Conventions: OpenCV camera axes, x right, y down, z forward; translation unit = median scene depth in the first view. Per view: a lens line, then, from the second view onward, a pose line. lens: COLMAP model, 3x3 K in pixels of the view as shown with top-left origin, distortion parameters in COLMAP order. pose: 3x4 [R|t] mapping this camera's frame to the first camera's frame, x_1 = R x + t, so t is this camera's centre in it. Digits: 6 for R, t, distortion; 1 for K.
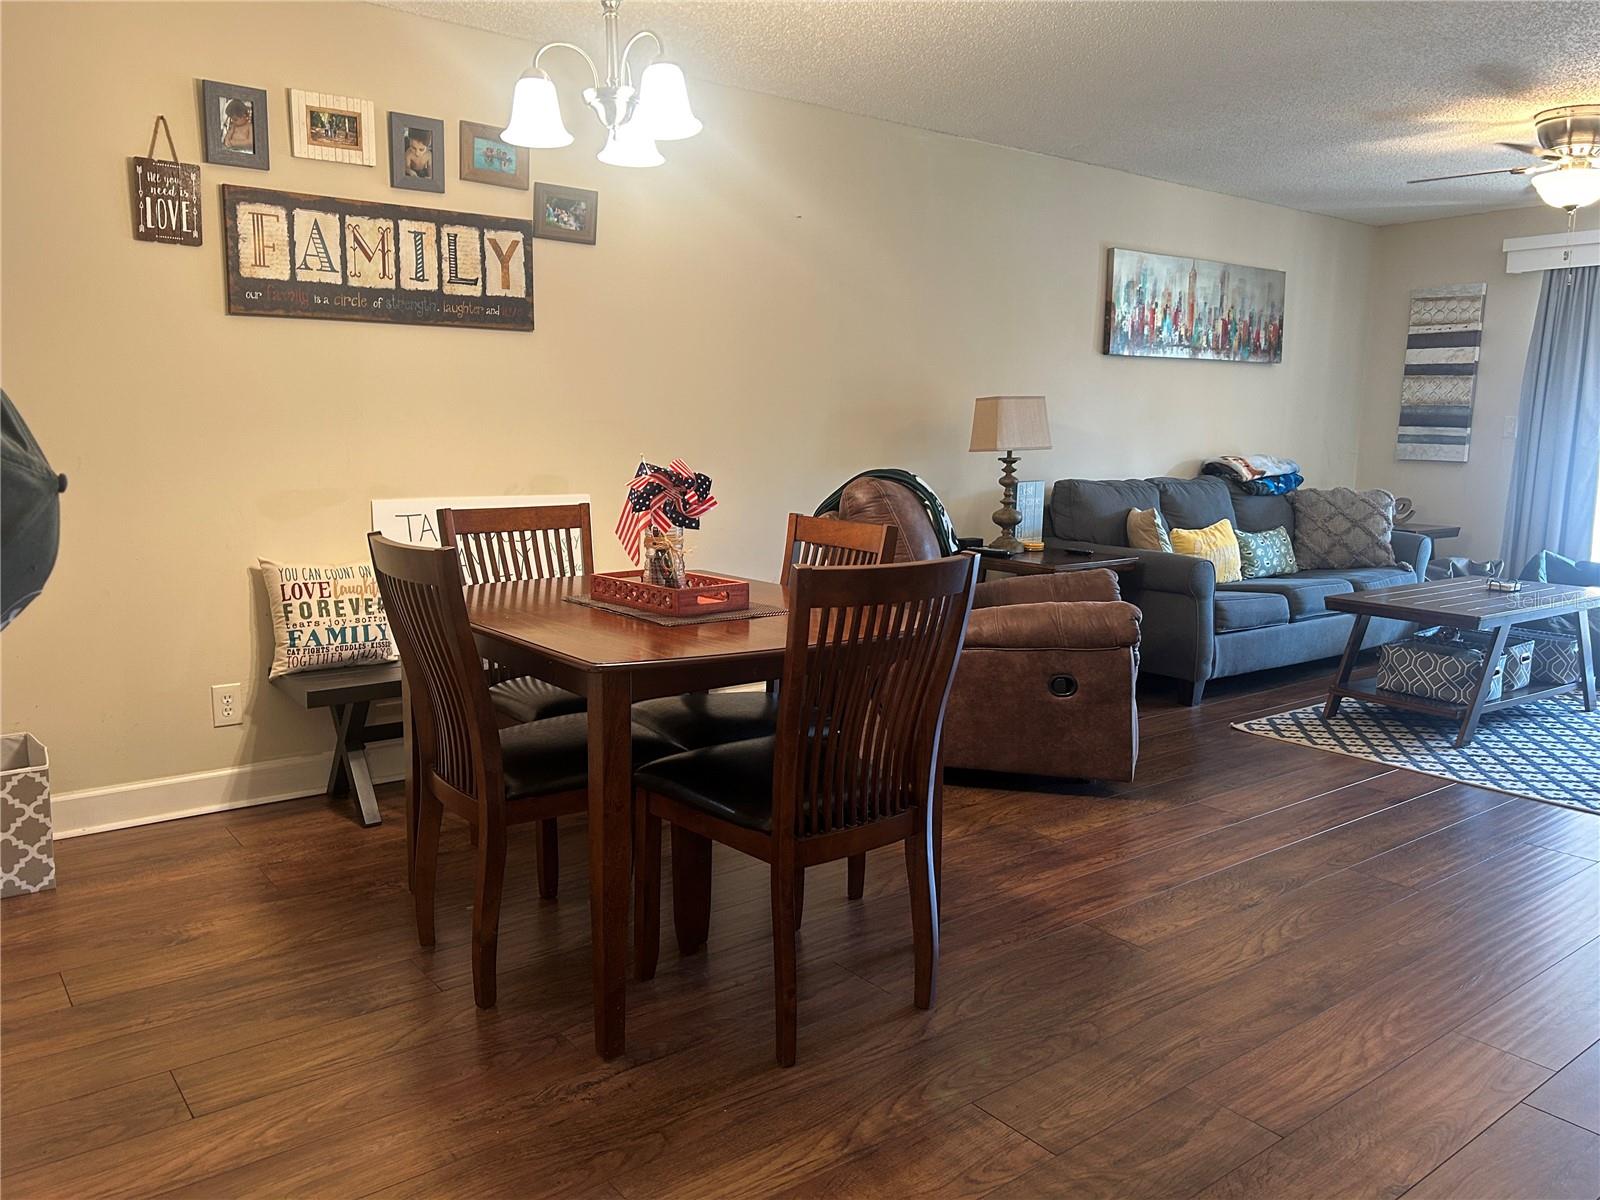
lens RADIAL K [[1211.1, 0, 813.8], [0, 1211.1, 592.6], [0, 0, 1]] dist [0.040091, -0.020669]
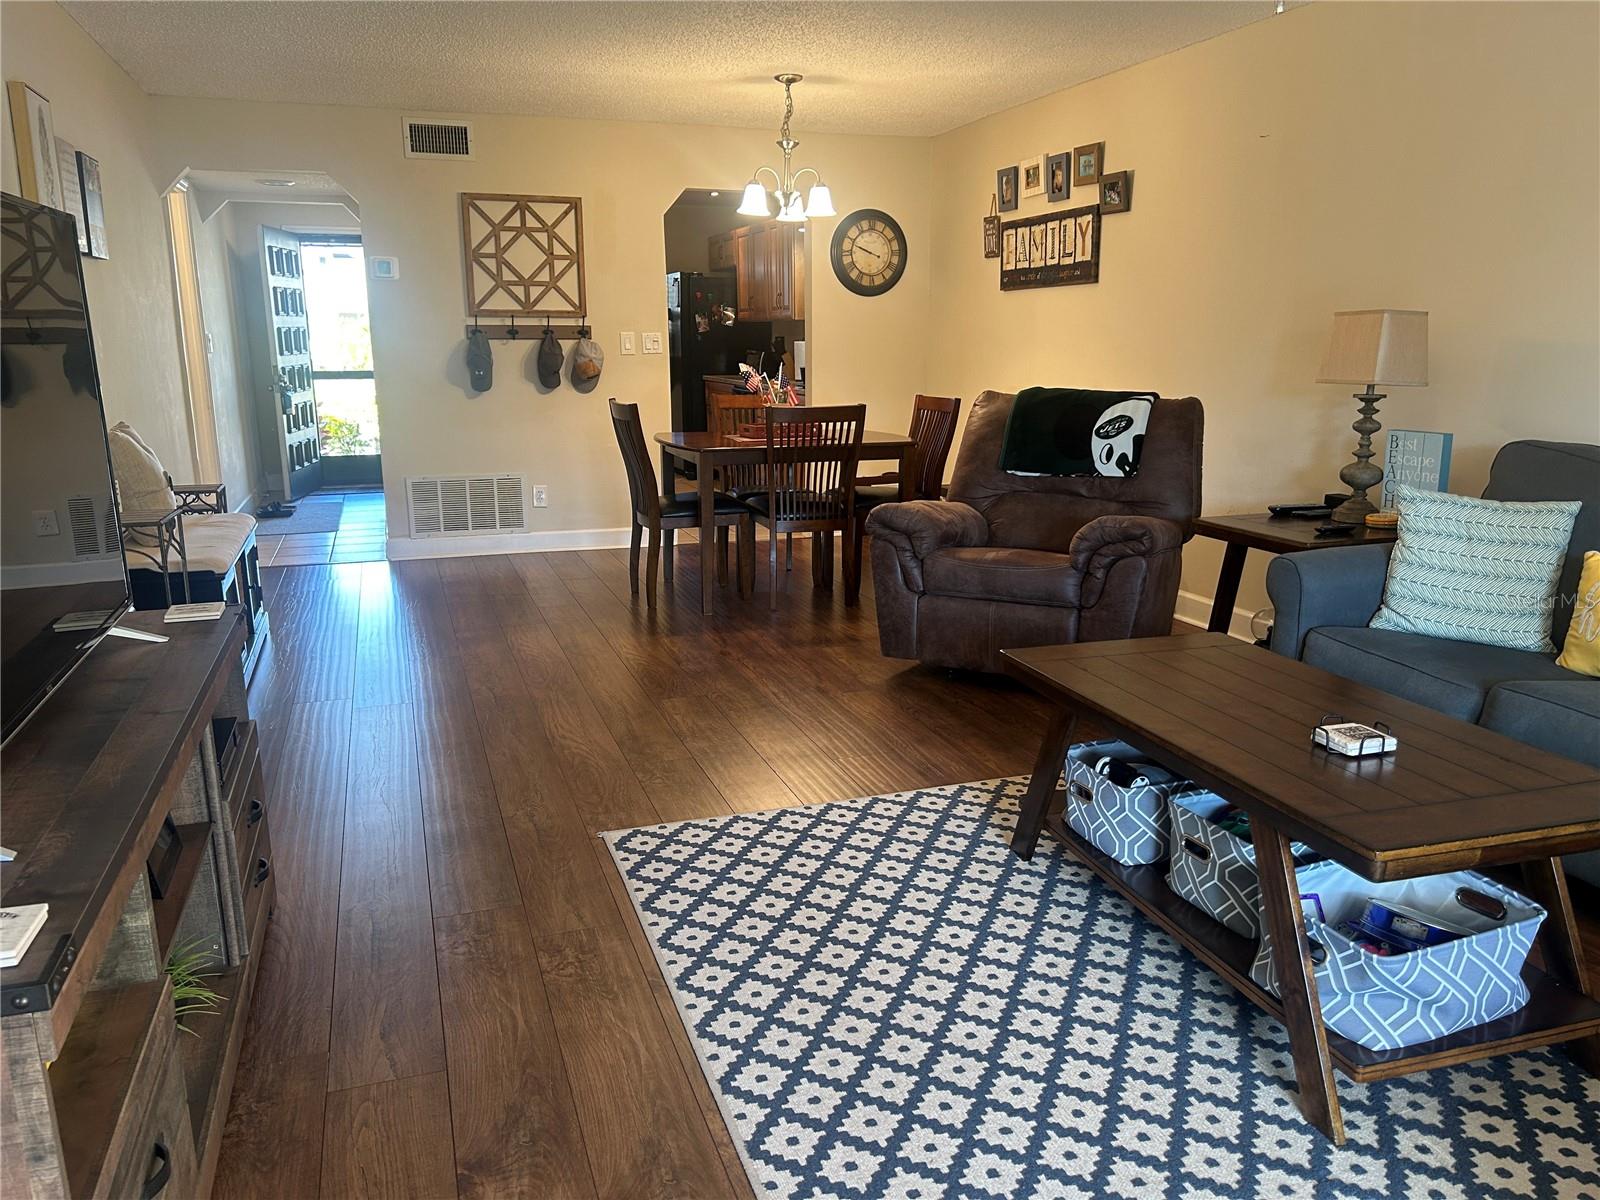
lens RADIAL K [[1211.1, 0, 802.7], [0, 1211.1, 606.5], [0, 0, 1]] dist [0.040091, -0.020669]
pose [[-0.334380, 0.187186, -0.923662, 1.296393], [-0.146250, 0.957898, 0.247068, -0.157796], [0.931021, 0.217700, -0.292926, 1.208873]]
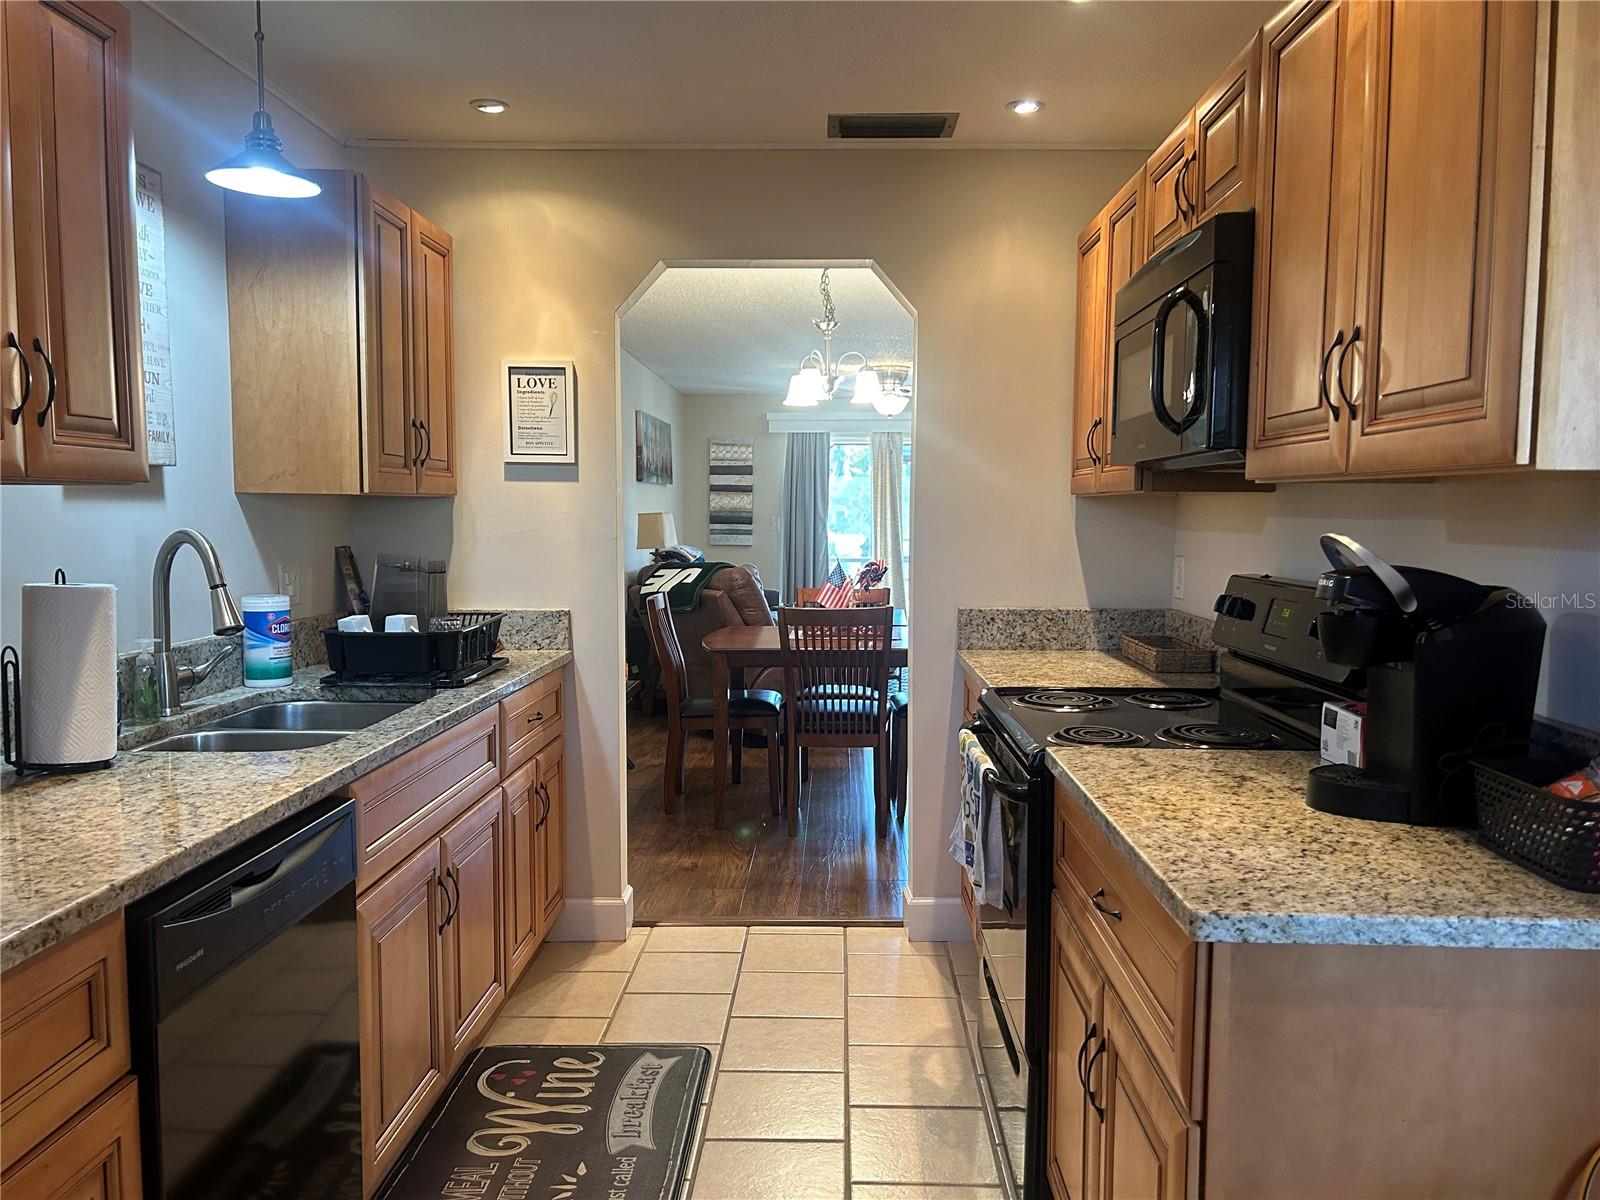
lens RADIAL K [[1211.1, 0, 800.4], [0, 1211.1, 613.6], [0, 0, 1]] dist [0.040091, -0.020669]
pose [[0.633422, -0.077216, 0.769944, -0.836524], [0.121238, 0.992623, -0.000193, -0.013170], [-0.764250, 0.093469, 0.638111, -0.071148]]
